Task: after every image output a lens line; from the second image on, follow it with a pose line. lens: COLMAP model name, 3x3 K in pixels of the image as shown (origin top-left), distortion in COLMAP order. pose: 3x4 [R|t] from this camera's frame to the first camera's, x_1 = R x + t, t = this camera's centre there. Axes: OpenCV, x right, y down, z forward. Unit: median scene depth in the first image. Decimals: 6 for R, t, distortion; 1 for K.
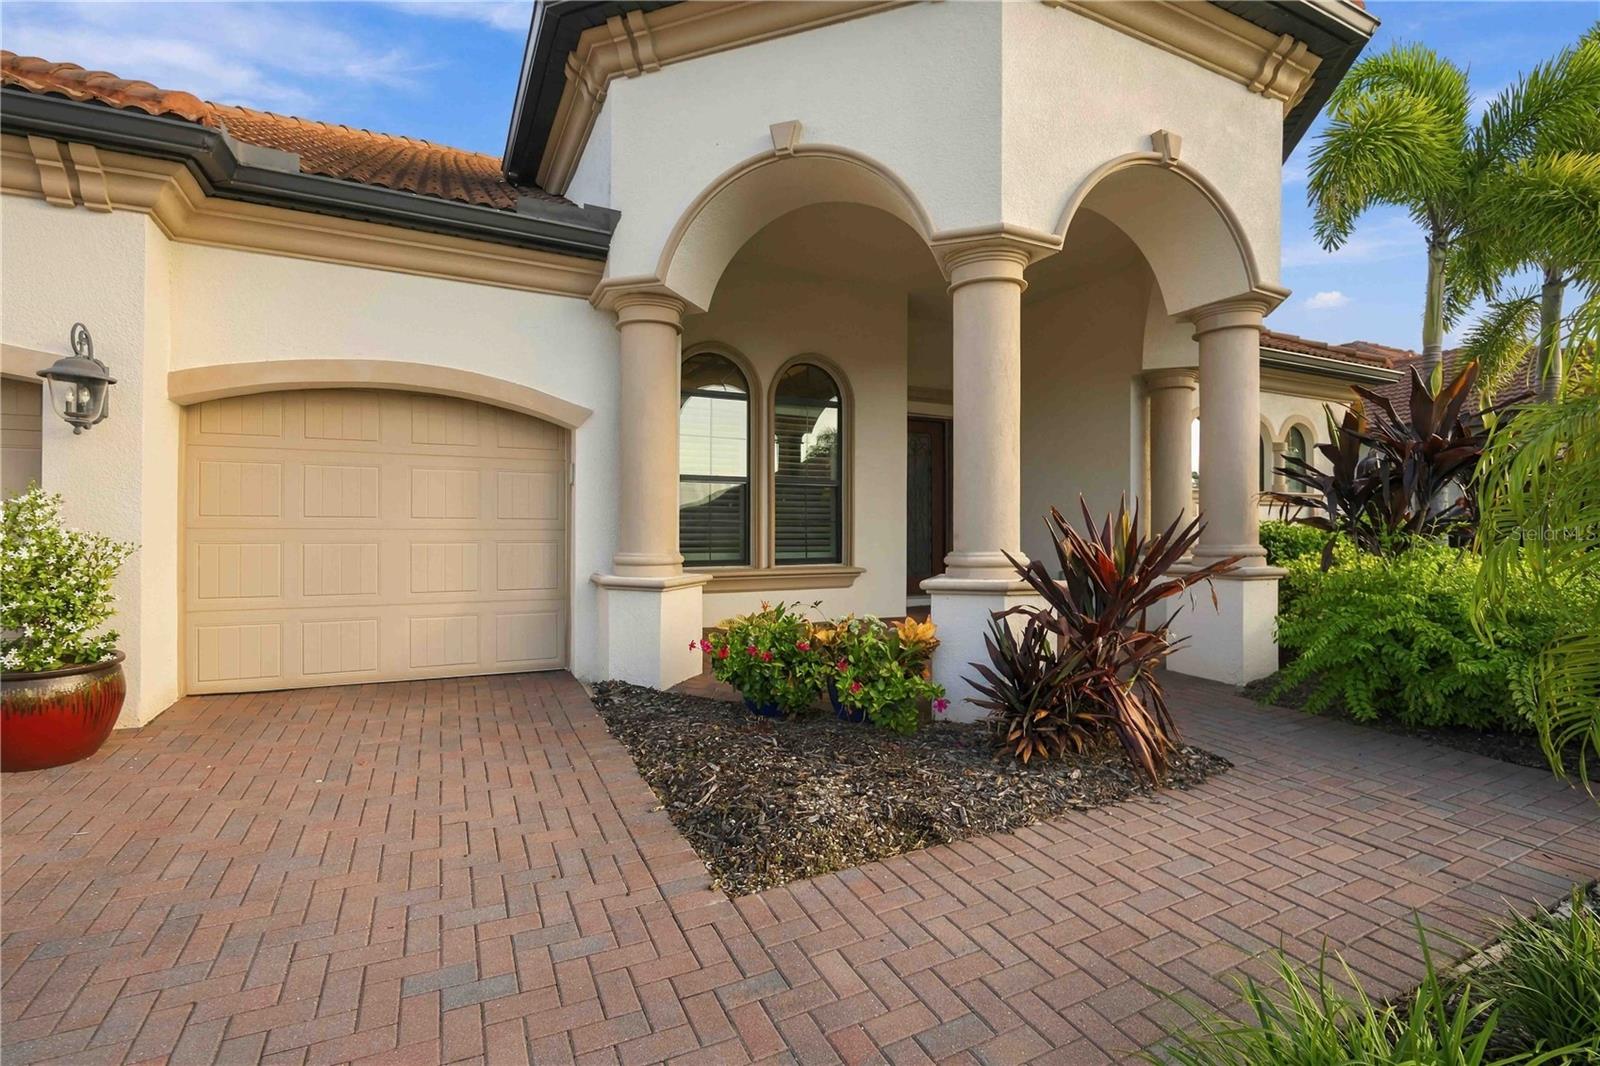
lens RADIAL K [[731.9, 0, 786.9], [0, 731.9, 528.7], [0, 0, 1]] dist [-0.004394, -0.000095]
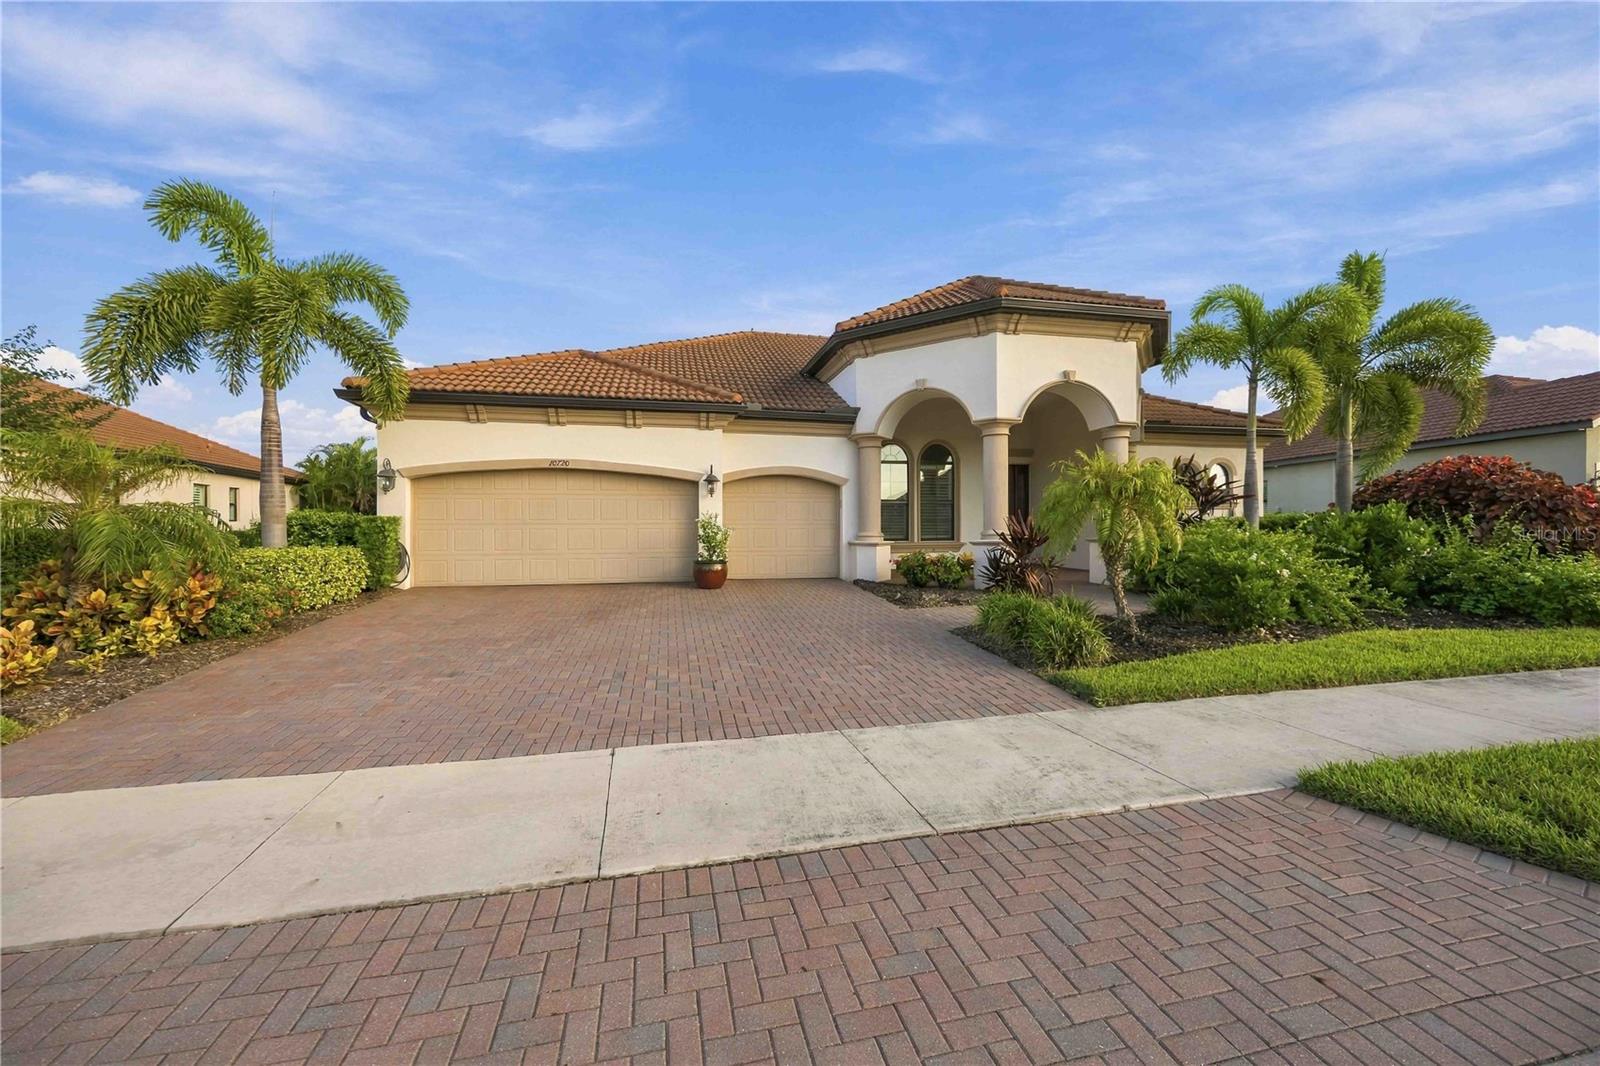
lens RADIAL K [[599.6, 0, 794.6], [0, 599.6, 528.3], [0, 0, 1]] dist [-0.002360, 0.000300]
pose [[0.972660, -0.005661, -0.232165, 0.054721], [0.006806, 0.999968, 0.004132, 0.007224], [0.232134, -0.005599, 0.972668, -1.296737]]
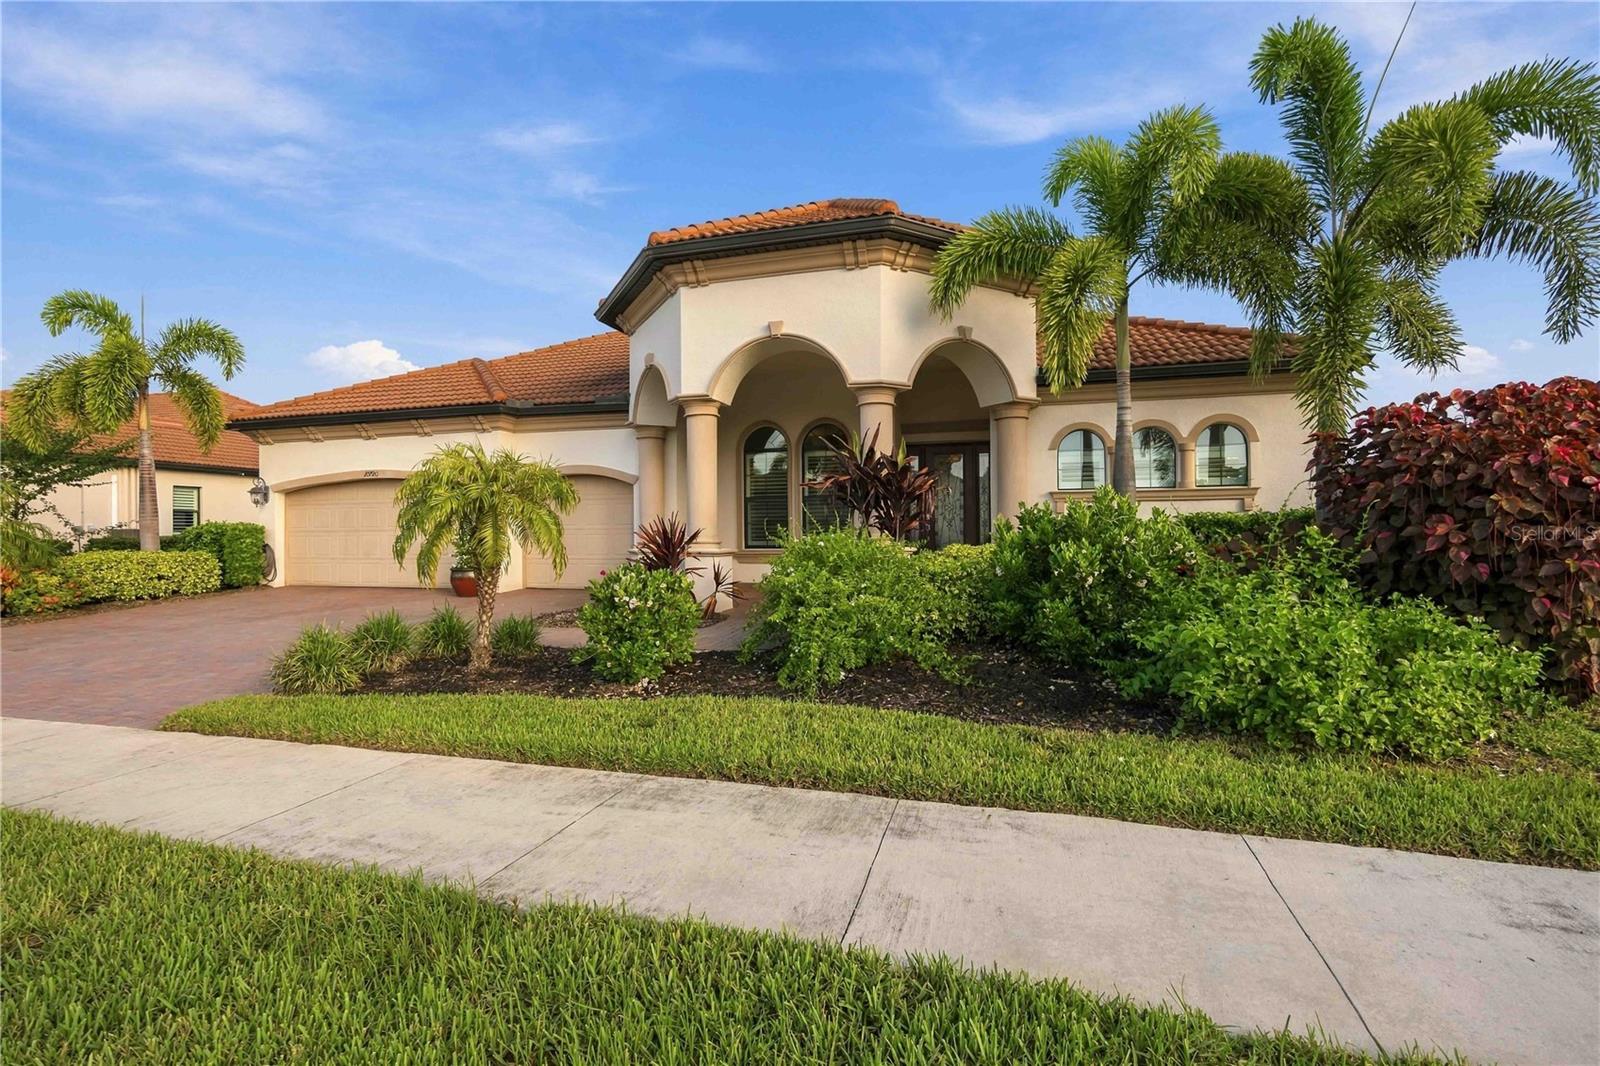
lens RADIAL K [[731.9, 0, 805.6], [0, 731.9, 522.6], [0, 0, 1]] dist [-0.004394, -0.000095]
pose [[0.744419, -0.016338, -0.667513, 1.836660], [0.015002, 0.999857, -0.007743, 0.009257], [0.667544, -0.004250, 0.744558, -0.390770]]
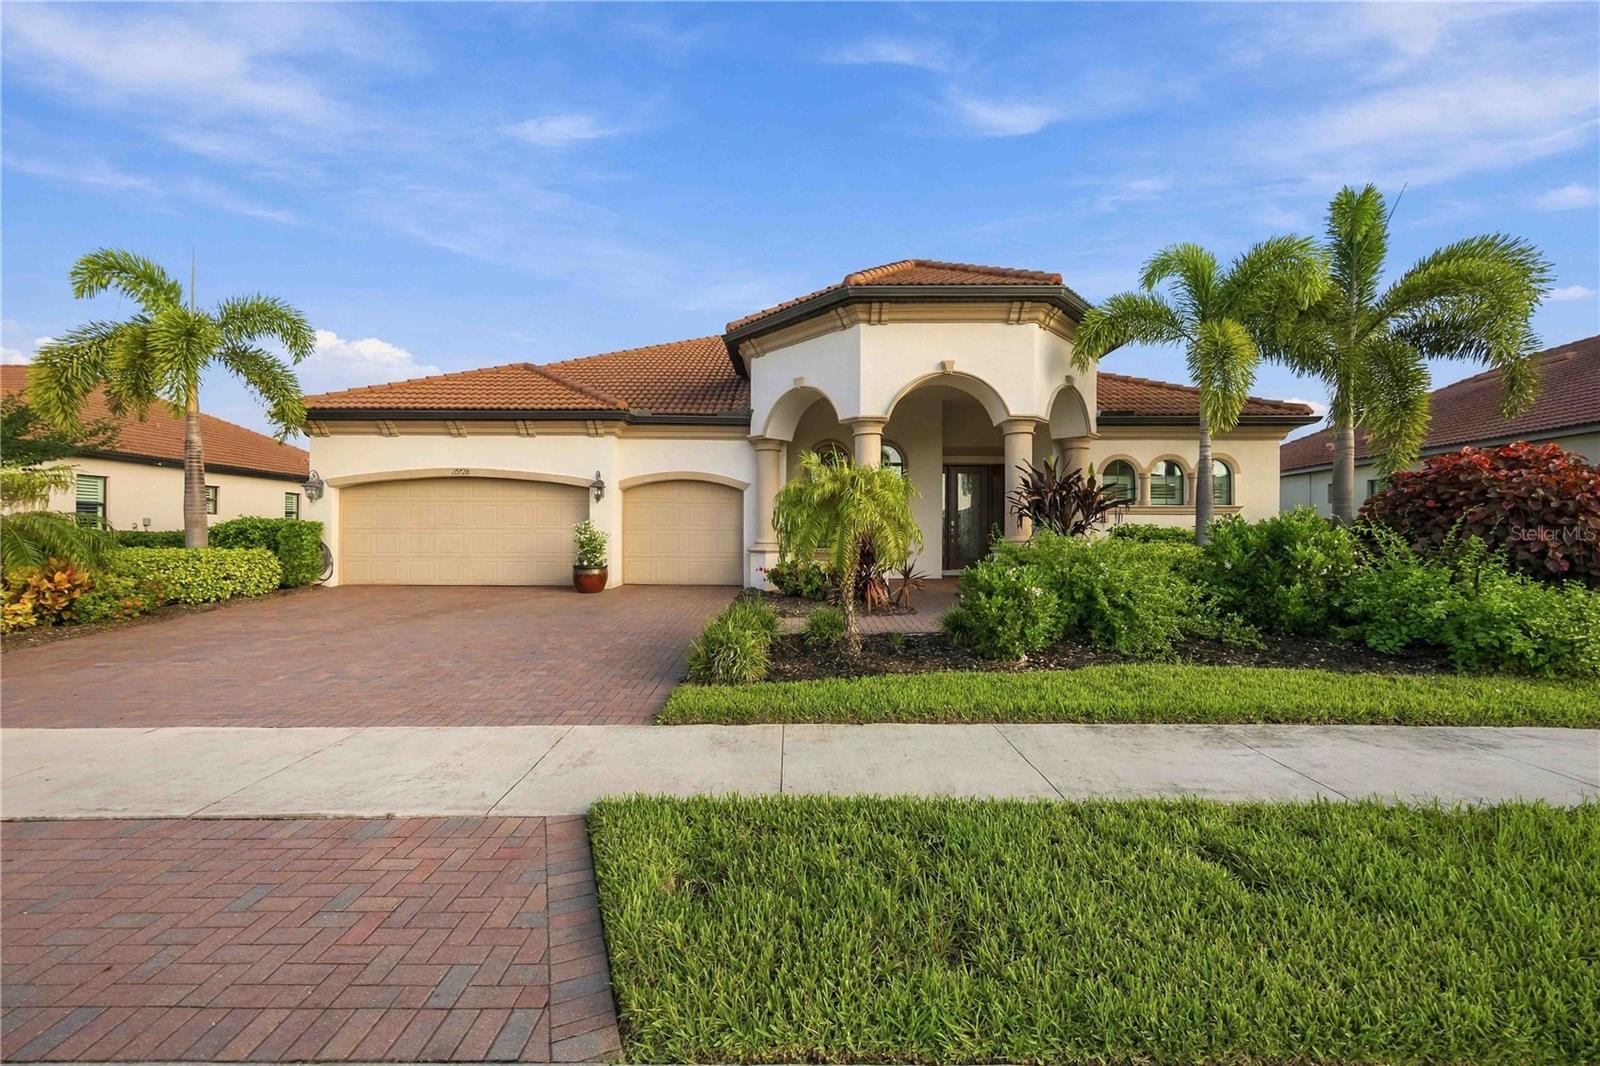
lens RADIAL K [[631.4, 0, 801.5], [0, 631.4, 525.4], [0, 0, 1]] dist [0.003028, -0.000004]
pose [[0.899650, -0.005915, -0.436573, 0.961534], [0.002876, 0.999967, -0.007622, 0.003238], [0.436603, 0.005601, 0.899637, -1.015297]]
